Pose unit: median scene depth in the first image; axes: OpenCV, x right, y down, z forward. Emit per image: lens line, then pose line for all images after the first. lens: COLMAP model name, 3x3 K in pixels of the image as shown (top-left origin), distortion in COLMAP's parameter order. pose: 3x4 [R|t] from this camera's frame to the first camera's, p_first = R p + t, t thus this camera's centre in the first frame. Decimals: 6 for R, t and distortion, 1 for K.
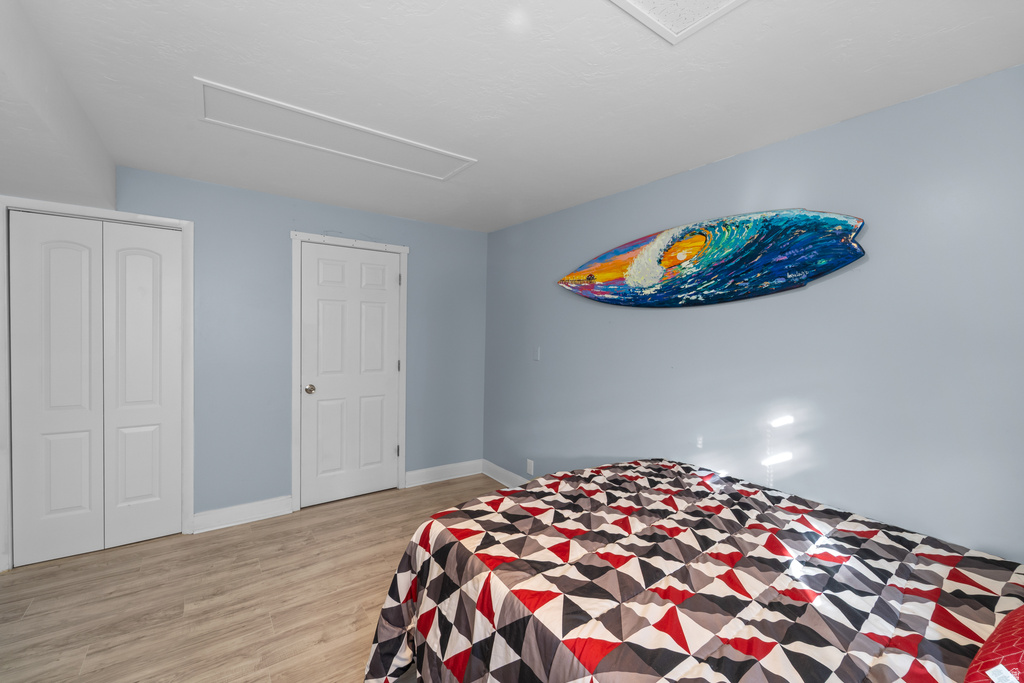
lens RADIAL K [[422.9, 0, 512.9], [0, 422.9, 337.0], [0, 0, 1]] dist [-0.000424, -0.000998]
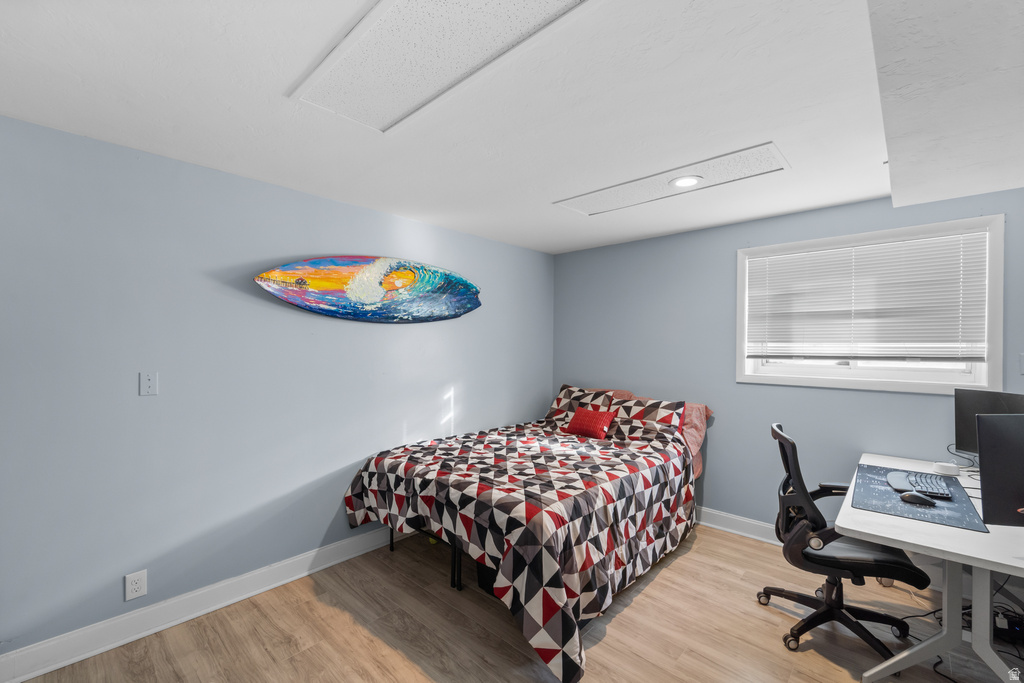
lens RADIAL K [[422.9, 0, 513.3], [0, 422.9, 341.8], [0, 0, 1]] dist [-0.000424, -0.000998]
pose [[-0.188277, -0.016080, 0.981984, -0.894563], [0.010551, 0.999775, 0.018394, -0.036192], [-0.982059, 0.013824, -0.188065, 0.888274]]
